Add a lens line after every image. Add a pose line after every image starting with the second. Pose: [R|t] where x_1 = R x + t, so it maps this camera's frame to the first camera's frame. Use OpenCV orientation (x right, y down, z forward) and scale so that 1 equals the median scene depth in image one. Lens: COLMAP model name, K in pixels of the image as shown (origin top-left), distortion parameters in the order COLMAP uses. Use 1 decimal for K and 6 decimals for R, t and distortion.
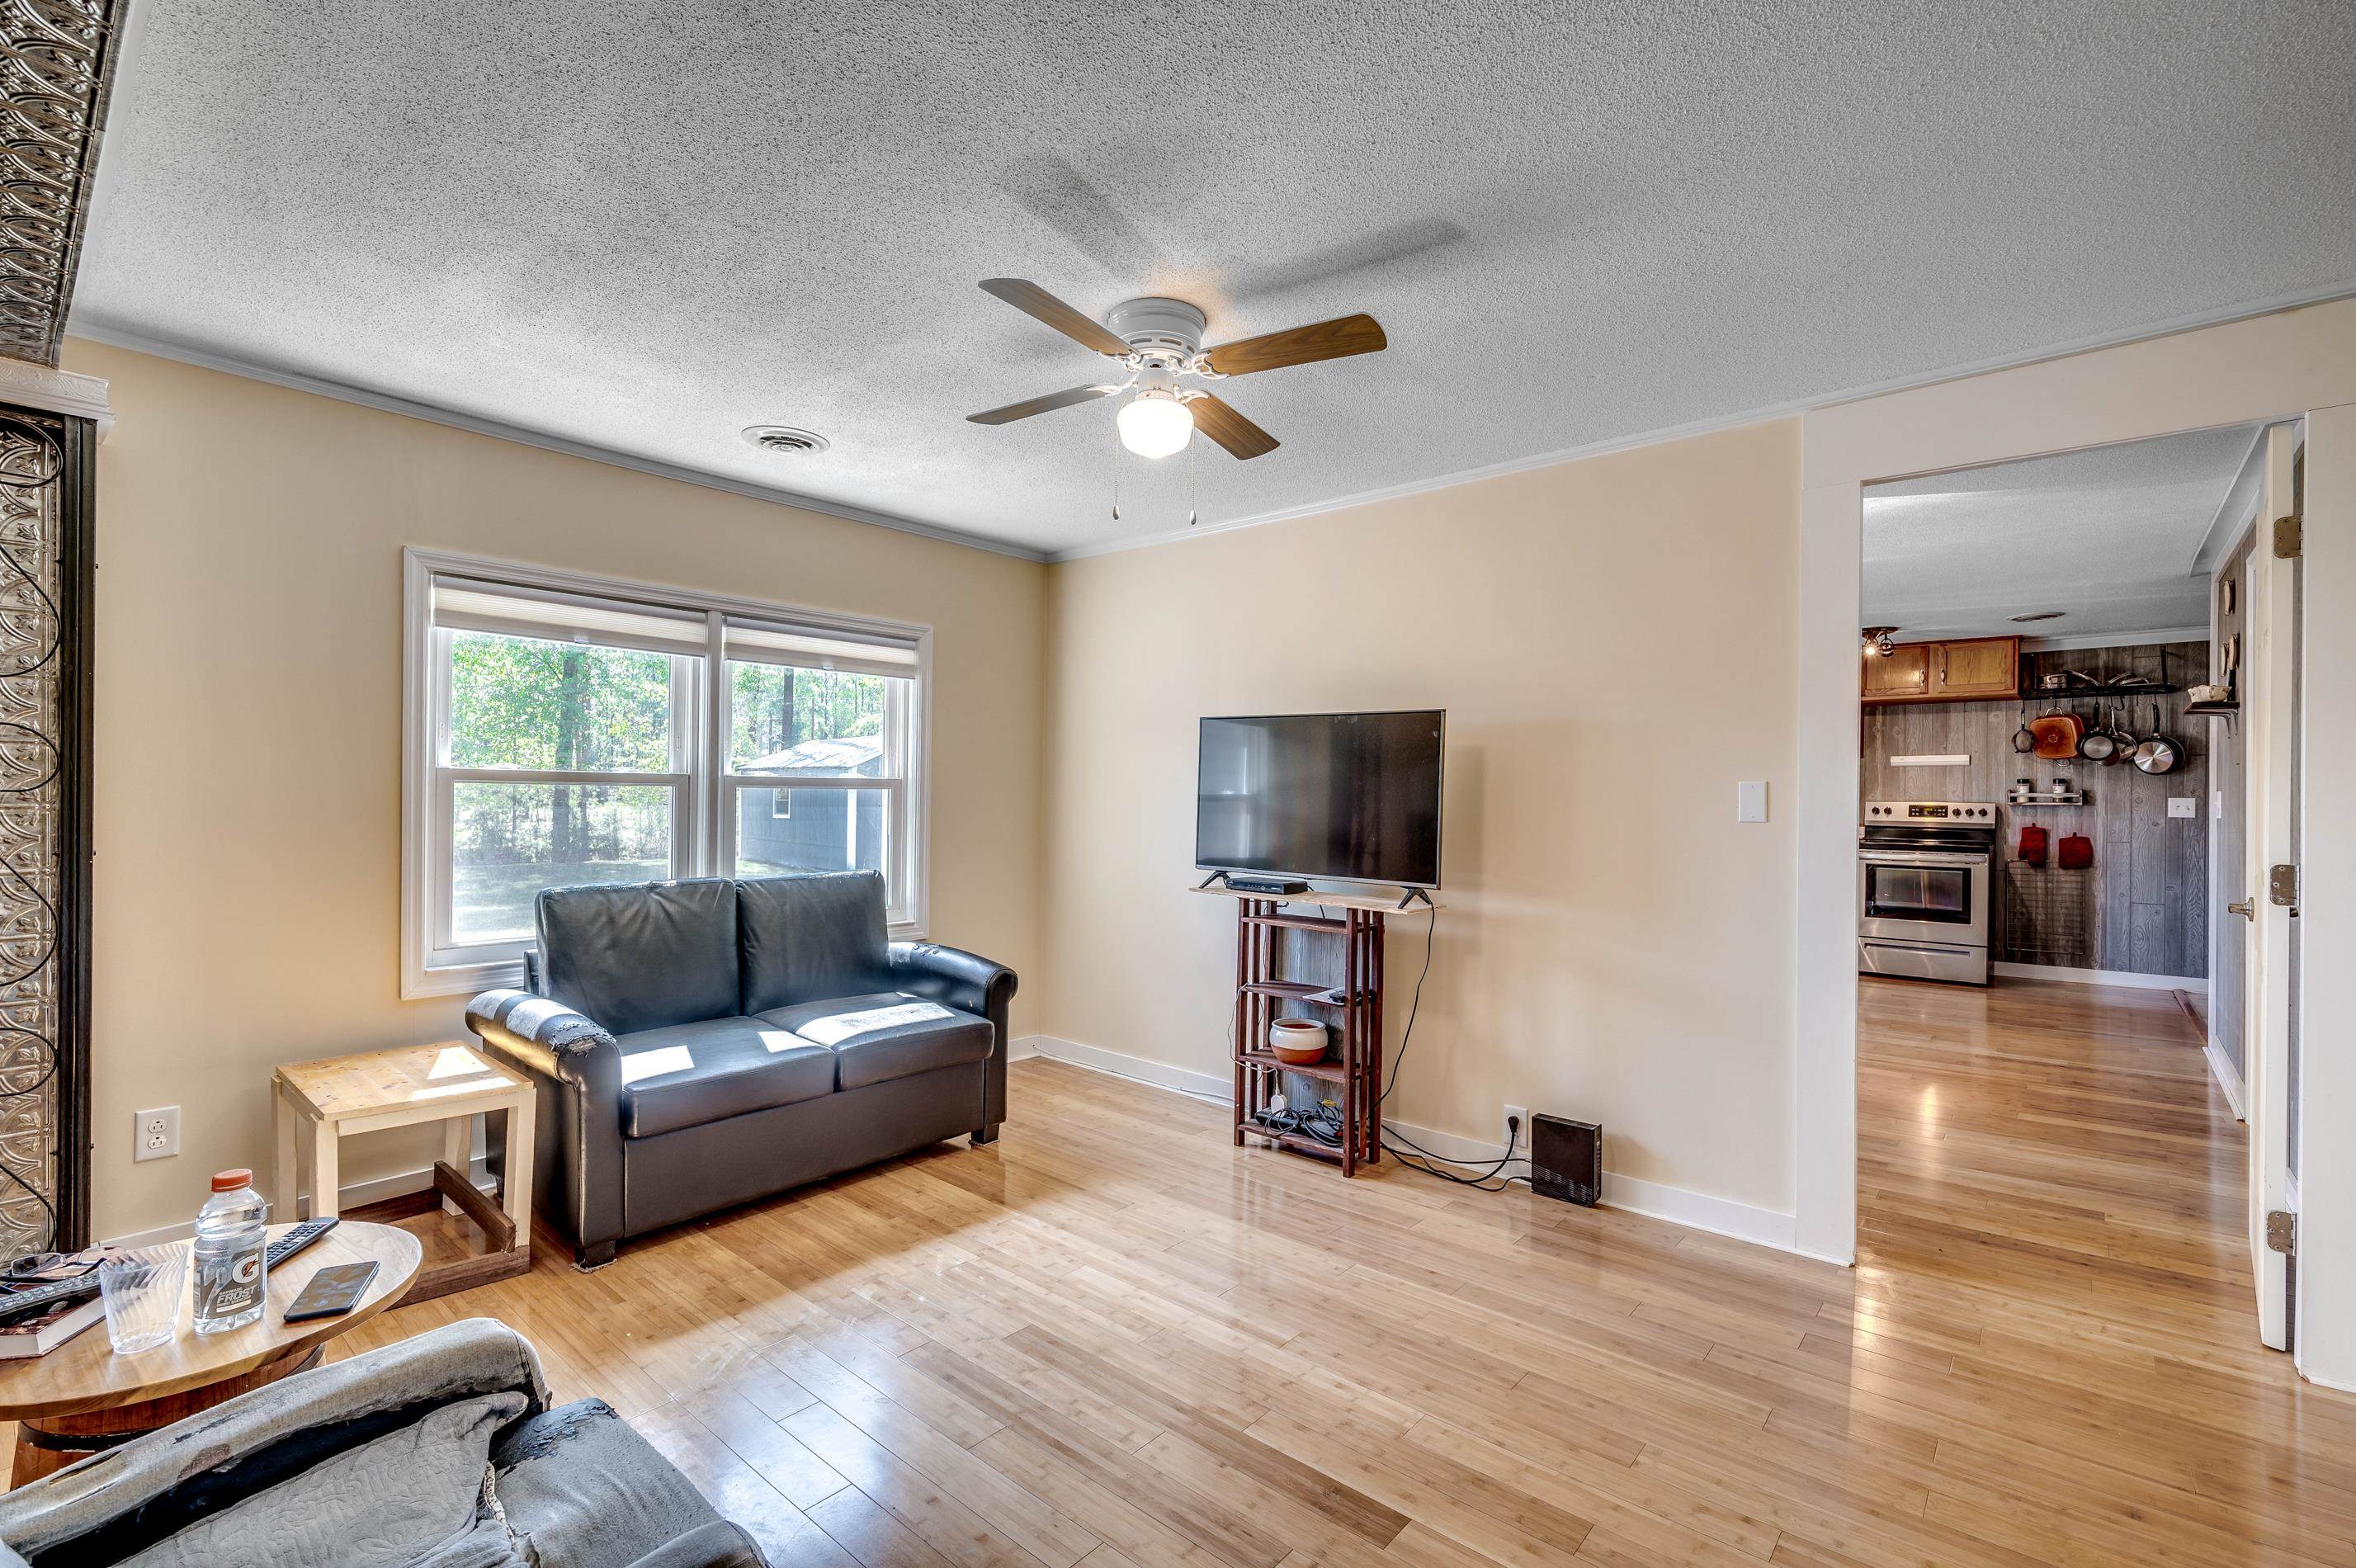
lens RADIAL K [[1052.5, 0, 1180.8], [0, 1052.5, 792.2], [0, 0, 1]] dist [-0.000293, 0.000130]
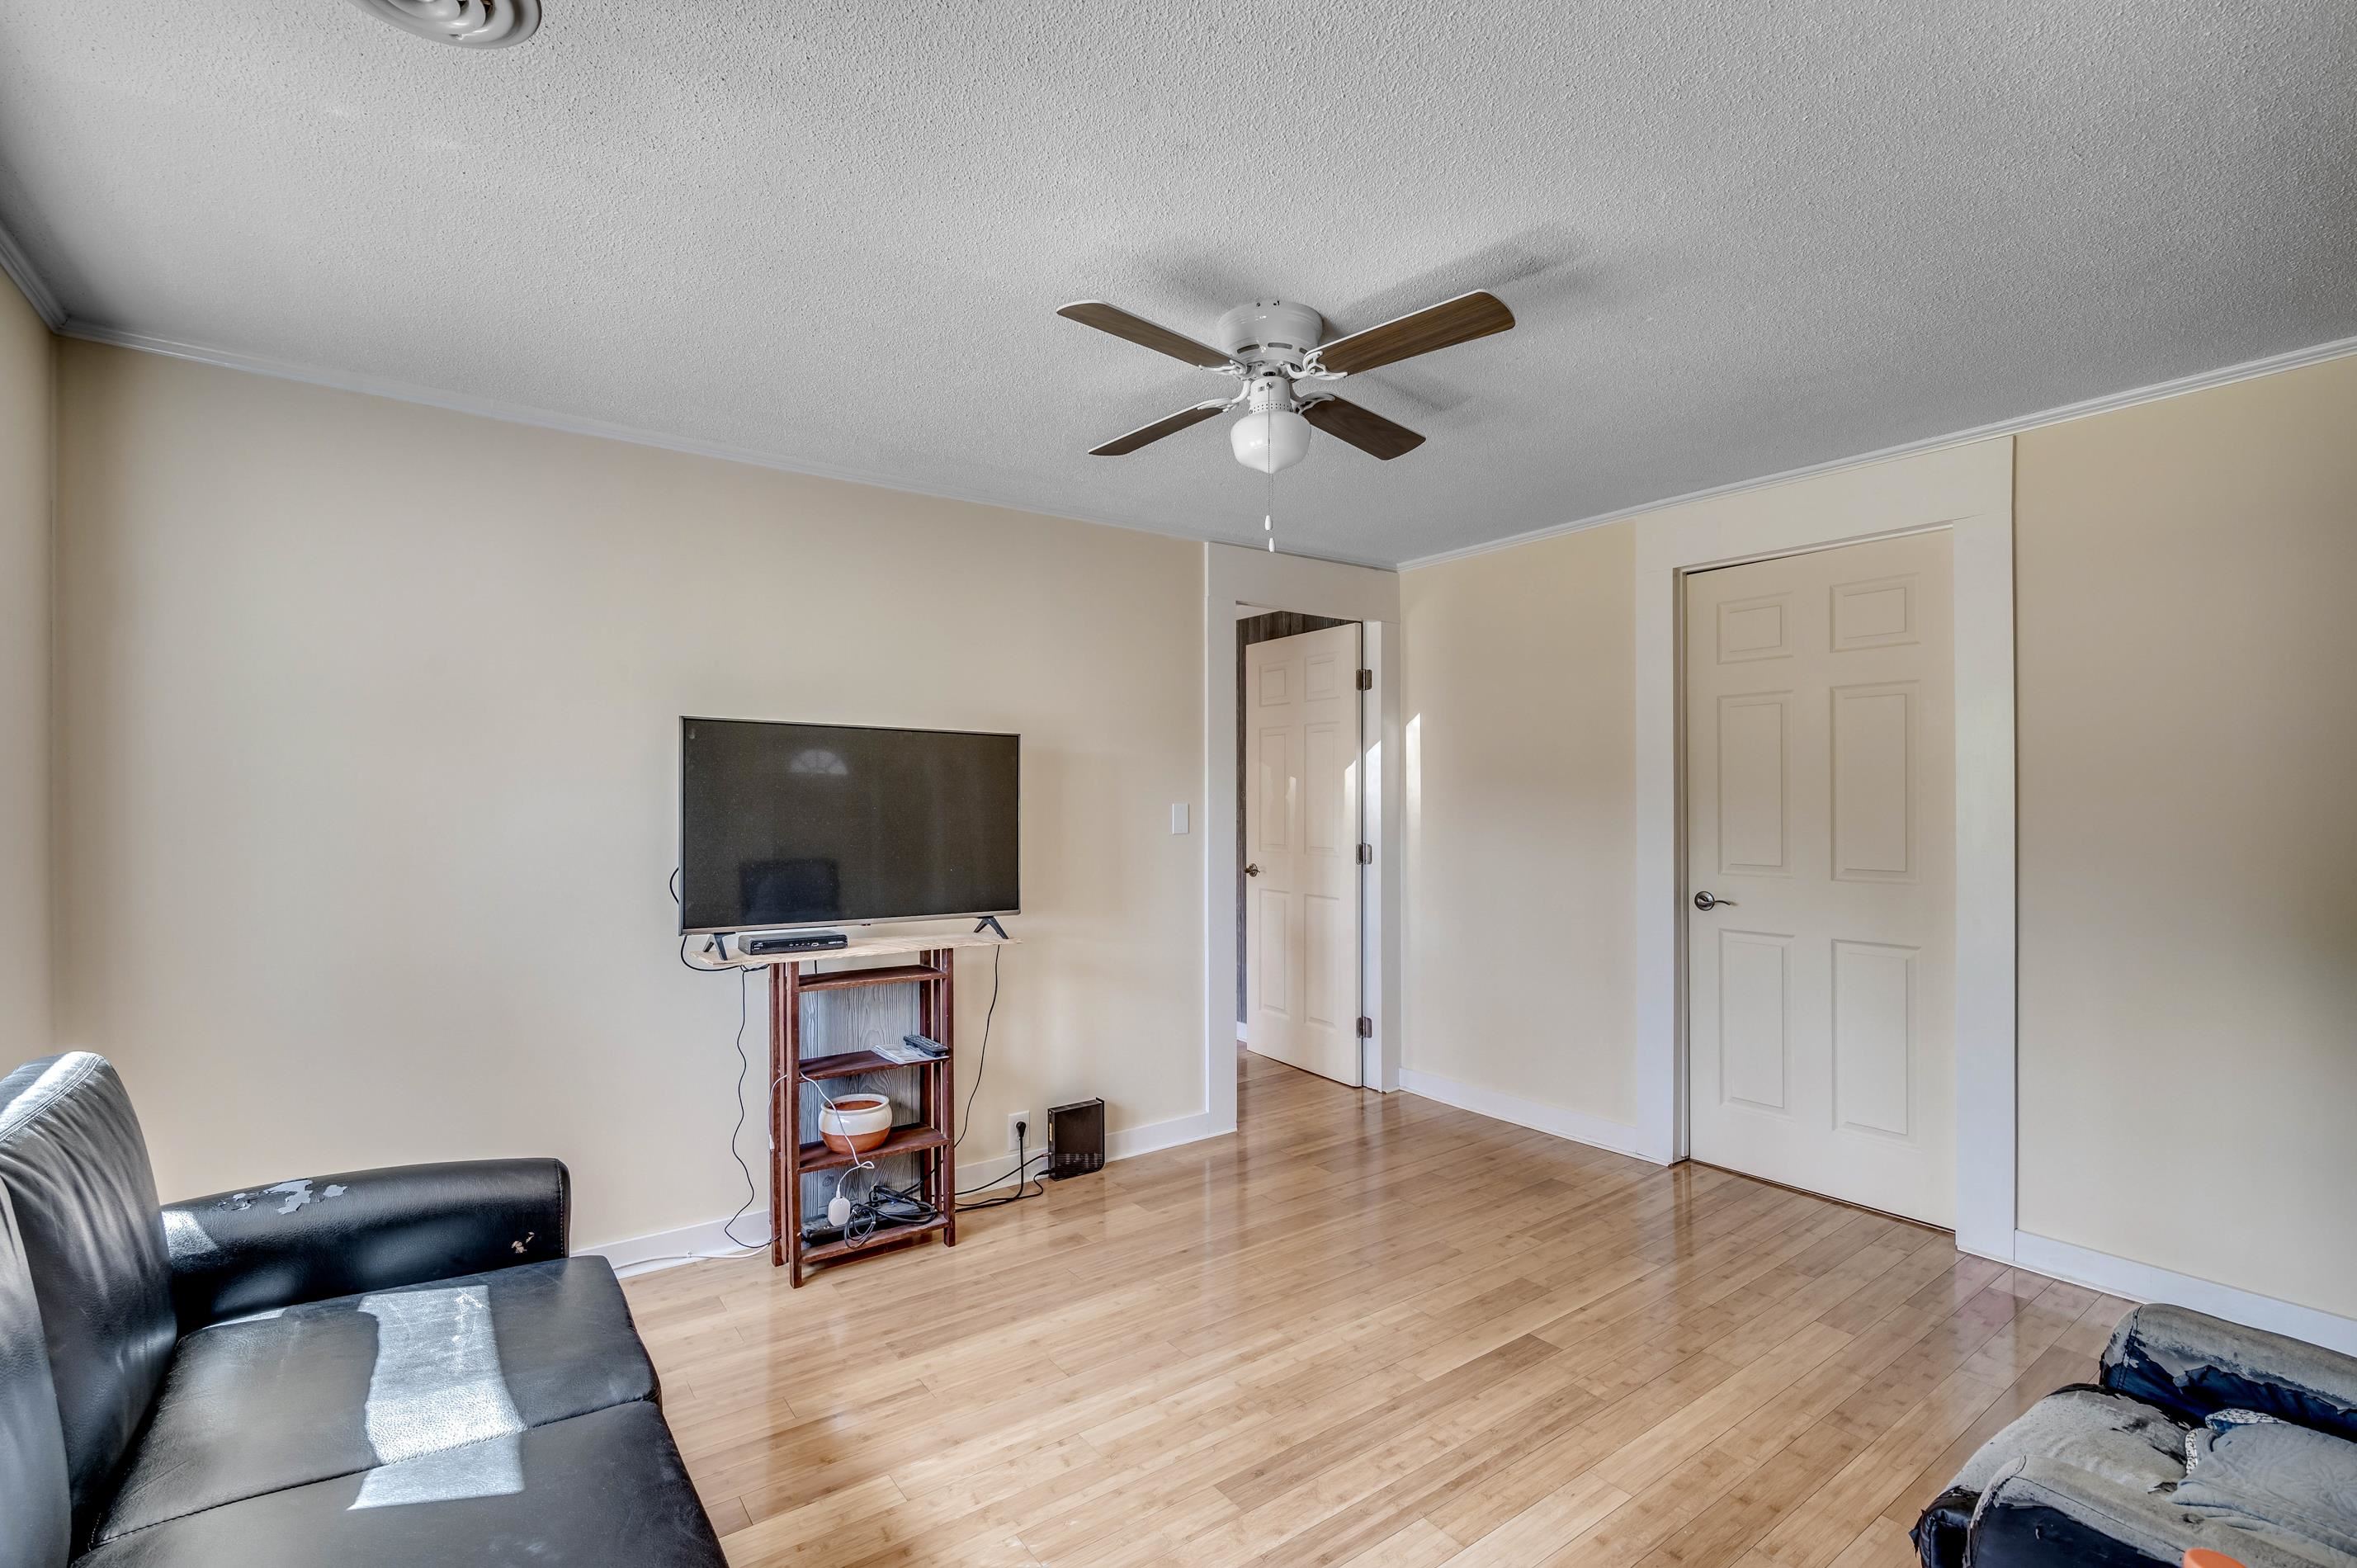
lens RADIAL K [[1057.3, 0, 1177.0], [0, 1057.3, 802.8], [0, 0, 1]] dist [-0.000823, 0.000571]
pose [[0.223004, -0.013284, 0.974727, -0.677326], [0.002949, 0.999912, 0.012952, -0.025483], [-0.974813, -0.000014, 0.223023, 0.608430]]
